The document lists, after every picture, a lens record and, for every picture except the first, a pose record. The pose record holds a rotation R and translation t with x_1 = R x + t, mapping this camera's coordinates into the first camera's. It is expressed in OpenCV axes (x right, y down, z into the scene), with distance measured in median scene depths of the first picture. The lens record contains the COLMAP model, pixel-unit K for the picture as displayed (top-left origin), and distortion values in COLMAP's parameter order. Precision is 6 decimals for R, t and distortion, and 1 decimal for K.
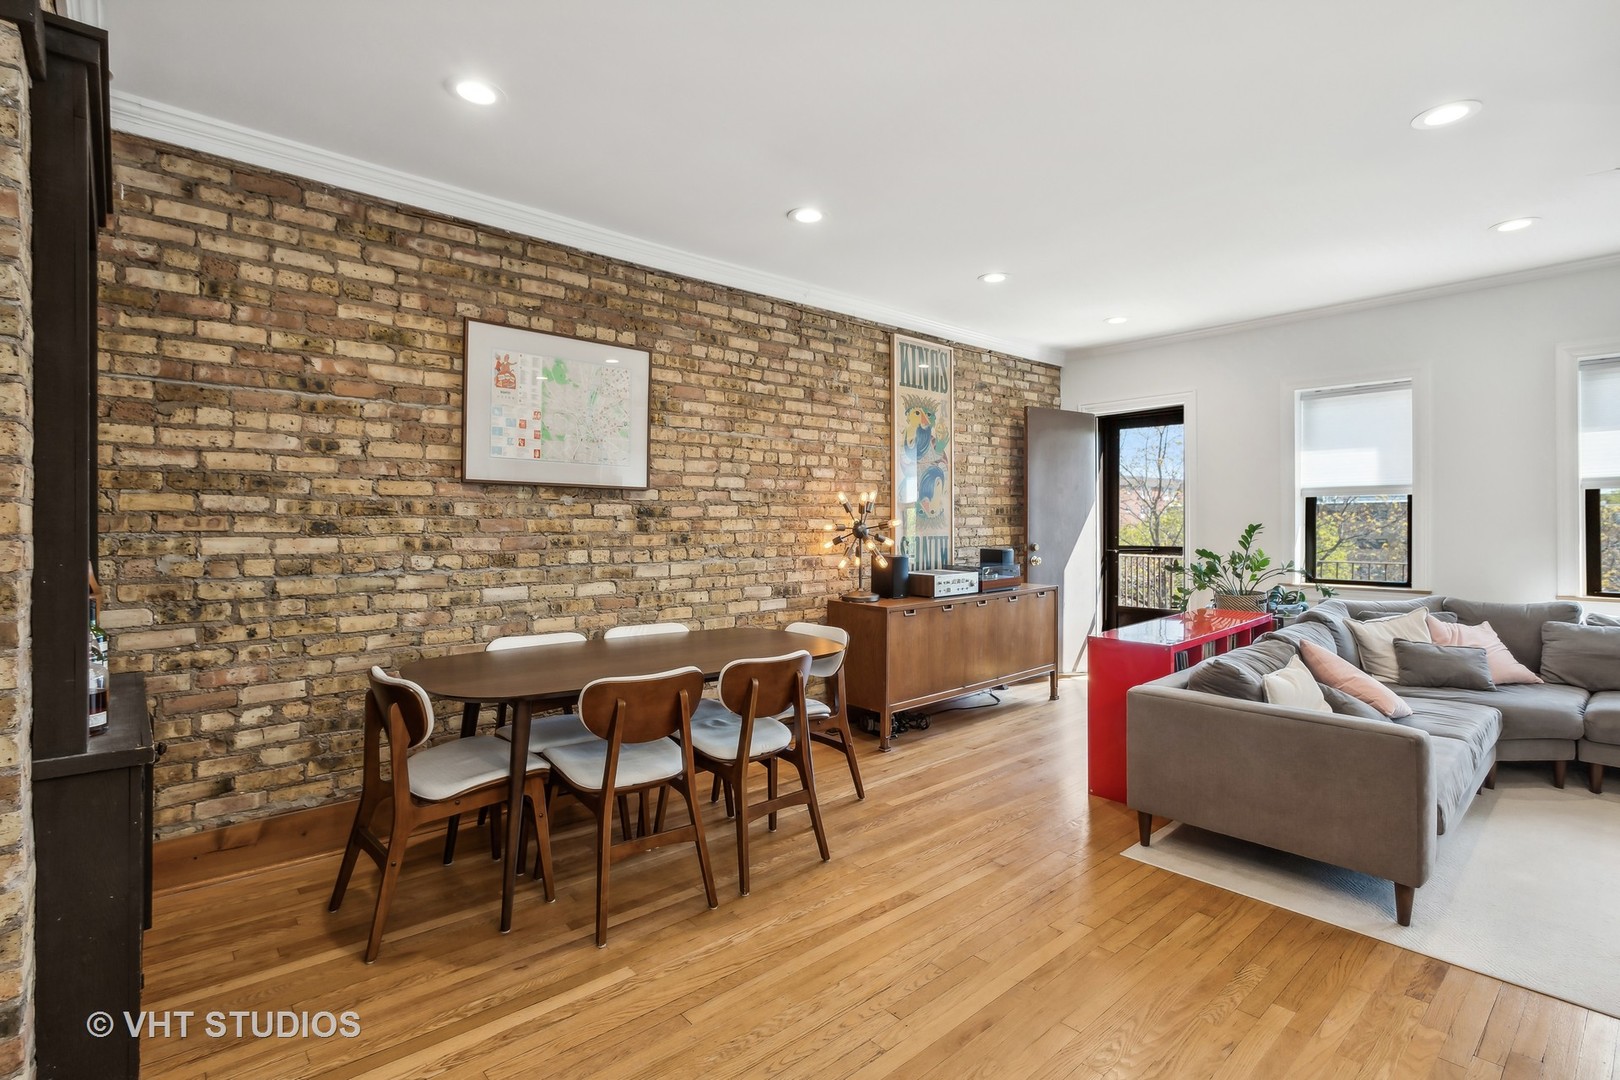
lens RADIAL K [[777.5, 0, 811.7], [0, 777.5, 522.9], [0, 0, 1]] dist [-0.000416, 0.000969]
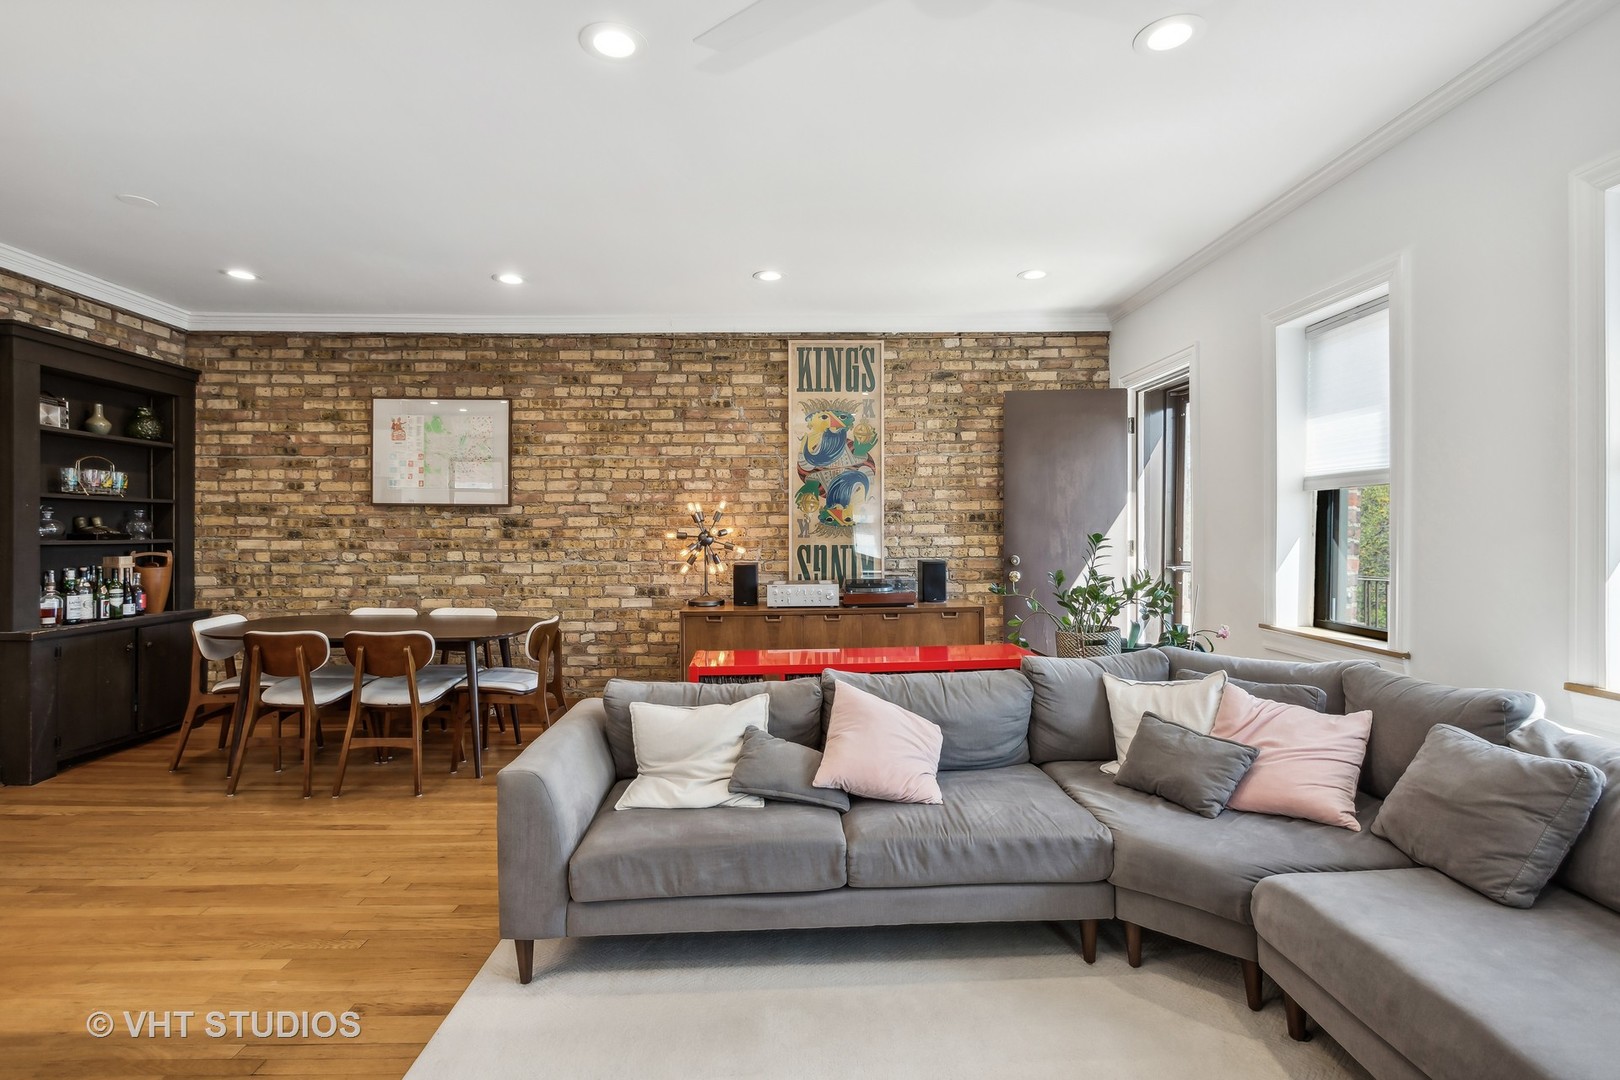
lens RADIAL K [[777.5, 0, 798.2], [0, 777.5, 531.9], [0, 0, 1]] dist [-0.000416, 0.000969]
pose [[0.754521, 0.002781, -0.656270, 1.048767], [0.001659, 0.999980, 0.006145, -0.006627], [0.656273, -0.005725, 0.754501, 0.349337]]
